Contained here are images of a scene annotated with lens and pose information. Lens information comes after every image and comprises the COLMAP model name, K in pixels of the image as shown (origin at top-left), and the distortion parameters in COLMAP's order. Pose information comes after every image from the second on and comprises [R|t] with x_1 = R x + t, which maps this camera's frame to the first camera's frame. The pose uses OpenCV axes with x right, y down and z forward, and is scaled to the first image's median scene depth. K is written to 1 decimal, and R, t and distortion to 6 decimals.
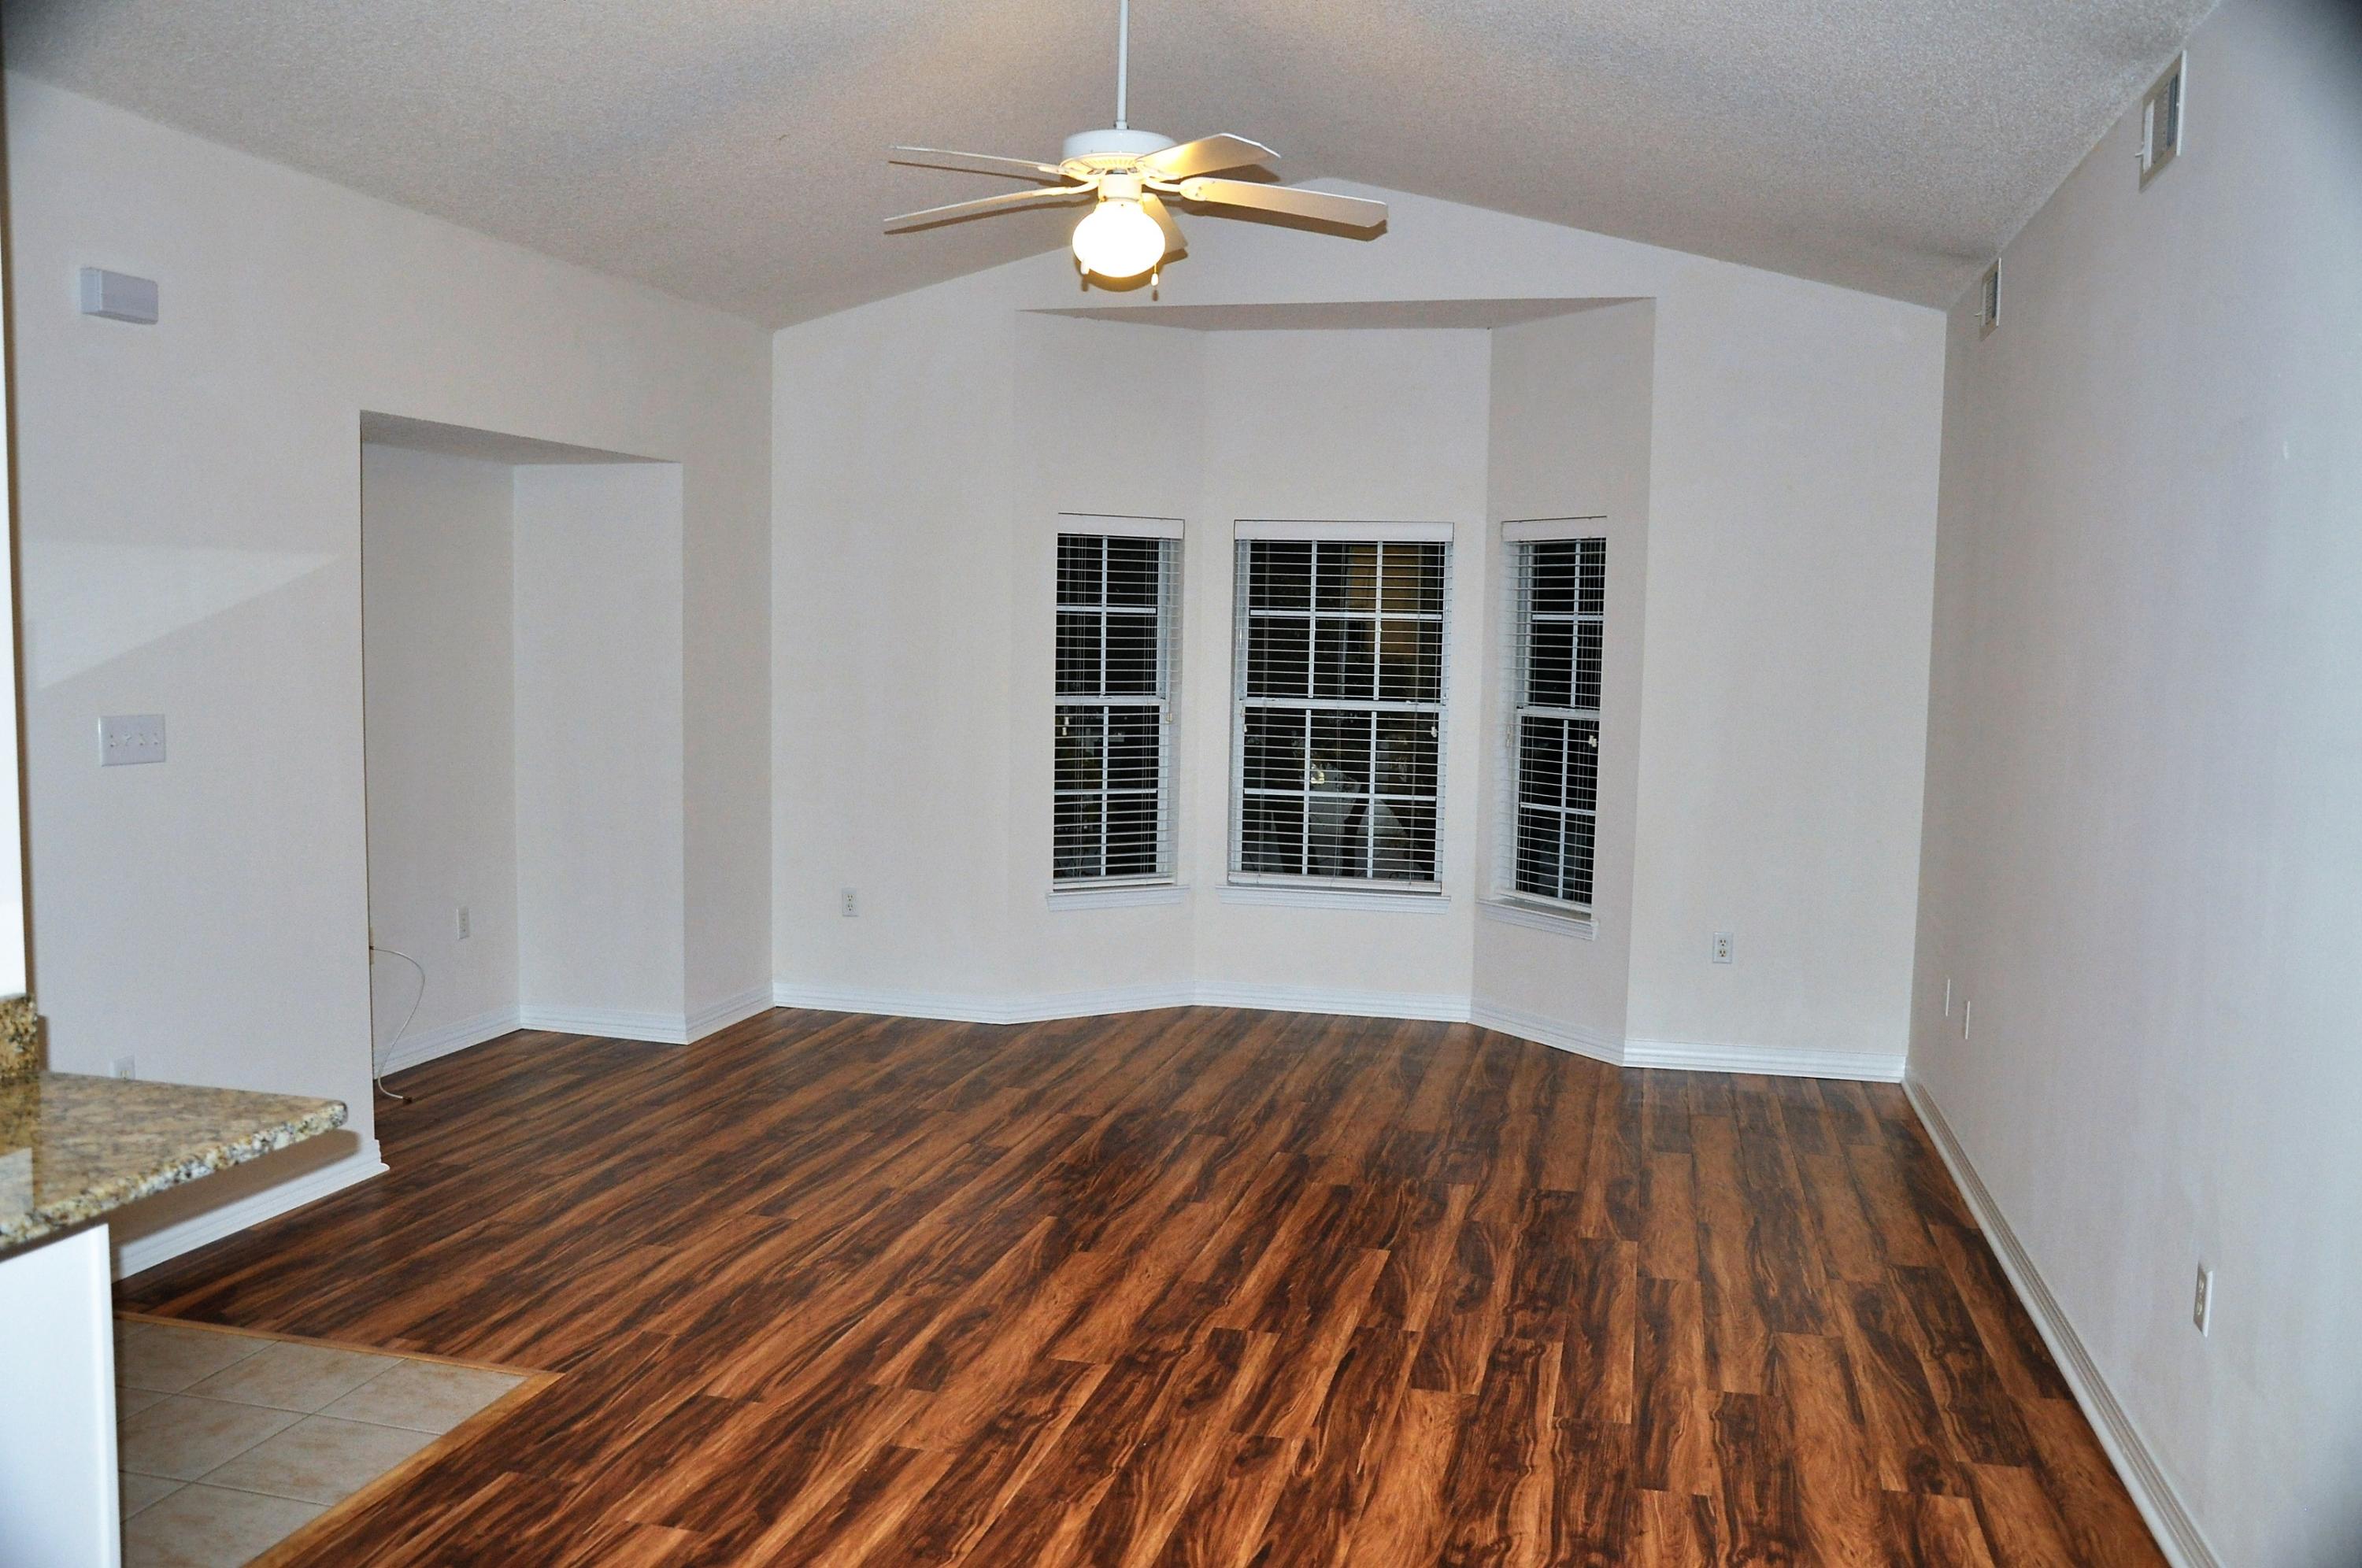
lens RADIAL K [[1943.1, 0, 1181.0], [0, 1943.1, 784.0], [0, 0, 1]] dist [-0.149866, 0.105834]
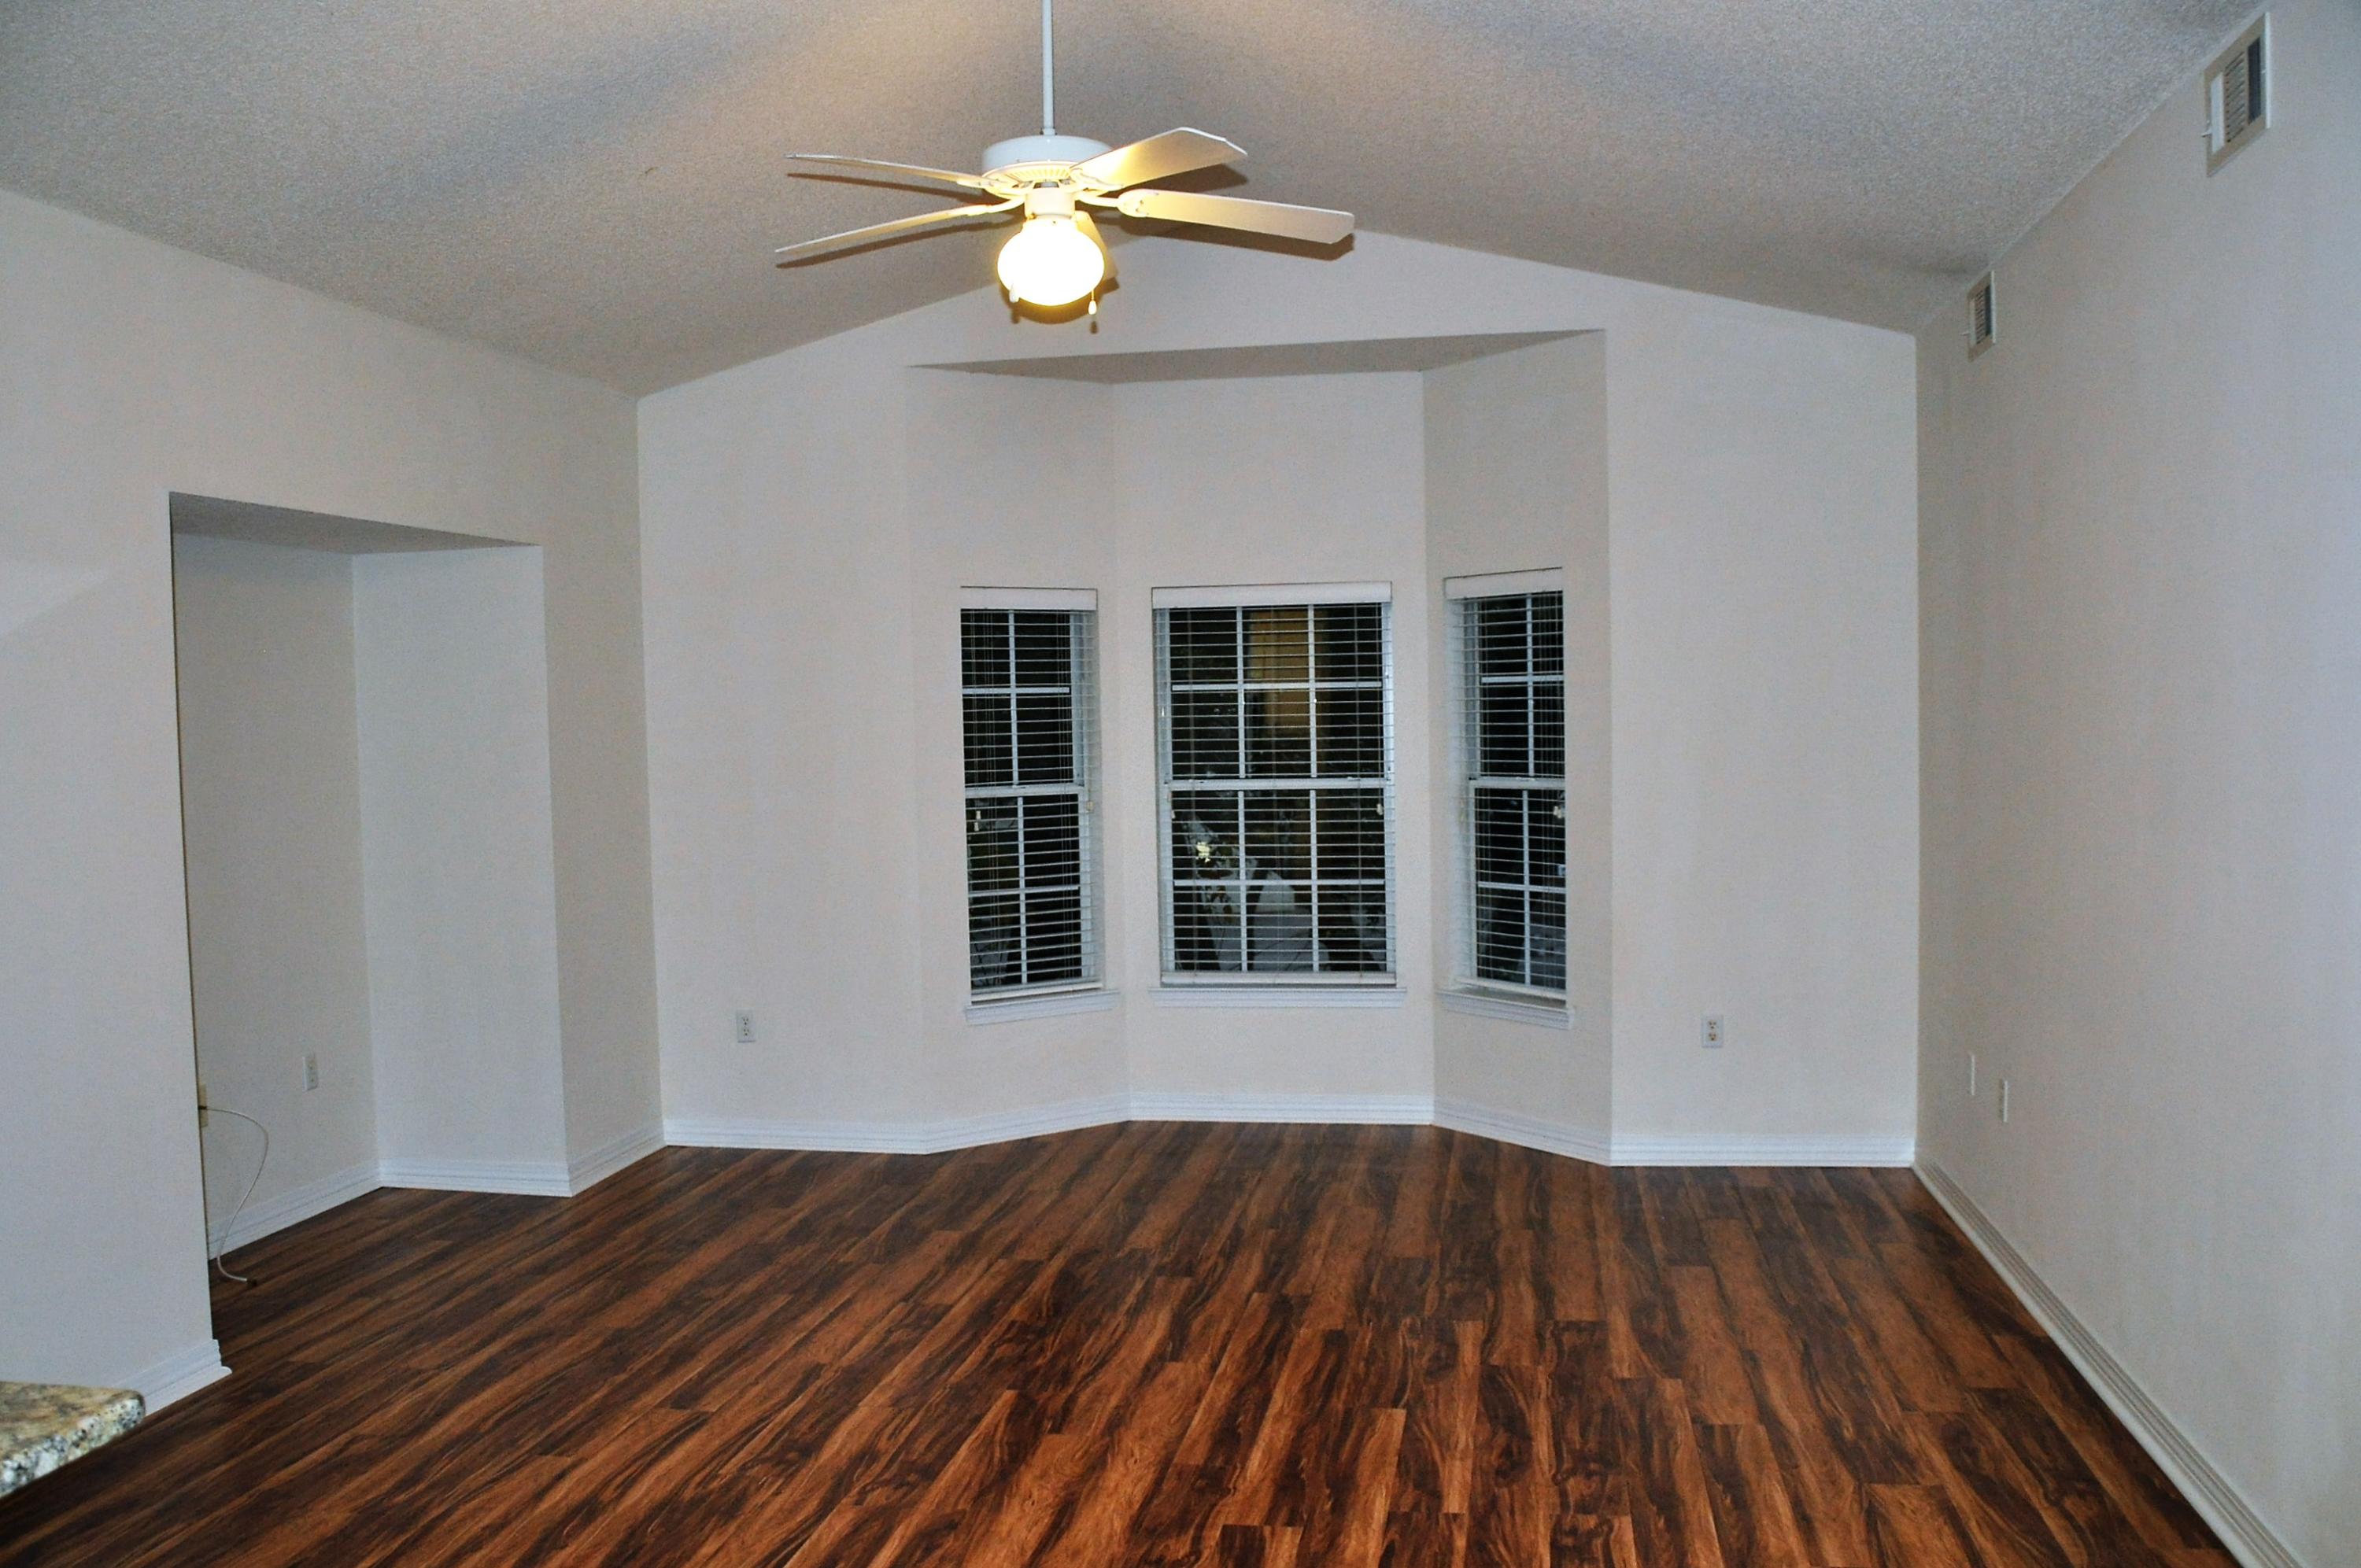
lens RADIAL K [[1977.7, 0, 1180.5], [0, 1977.7, 784.0], [0, 0, 1]] dist [-0.163242, 0.113621]
pose [[0.996932, -0.042305, 0.065859, -0.028957], [0.044949, 0.998220, -0.039197, -0.007665], [-0.064084, 0.042037, 0.997059, 0.086739]]
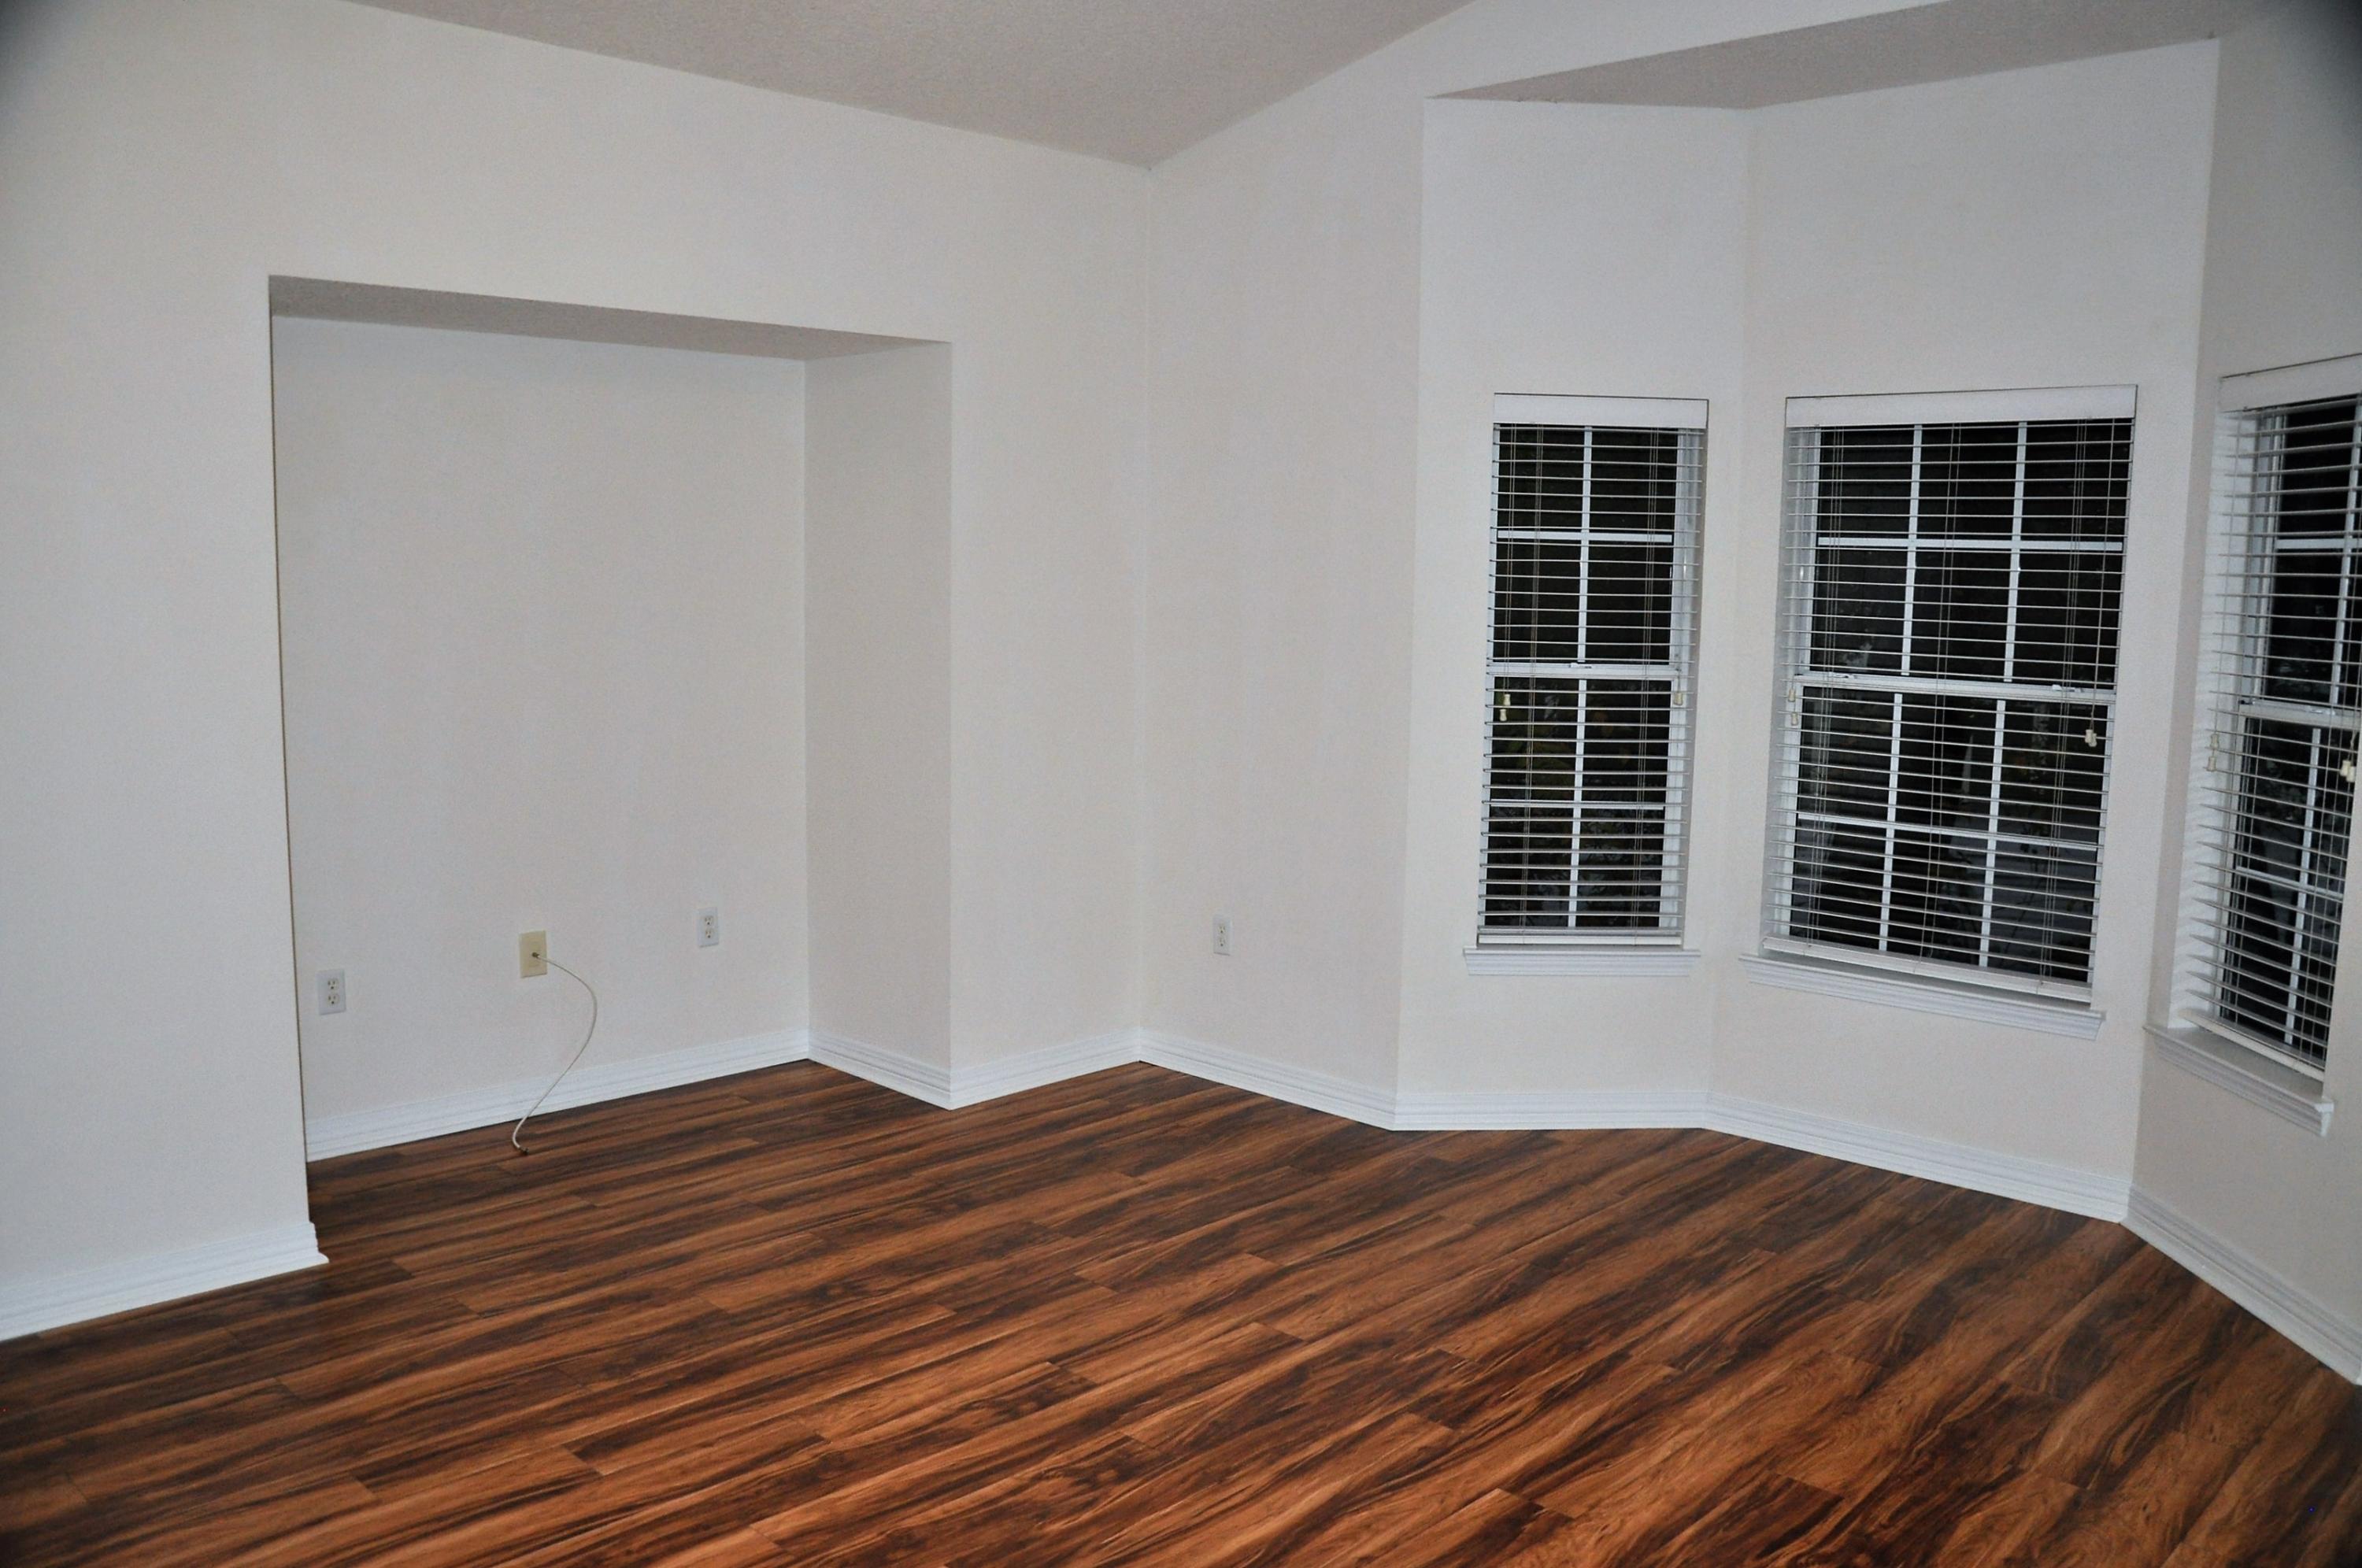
lens RADIAL K [[1872.6, 0, 1180.5], [0, 1872.6, 800.7], [0, 0, 1]] dist [-0.139039, 0.093476]
pose [[0.863908, 0.057336, -0.500375, 0.198941], [-0.038636, 0.998116, 0.047665, -0.027740], [0.502165, -0.021845, 0.864496, 0.437581]]
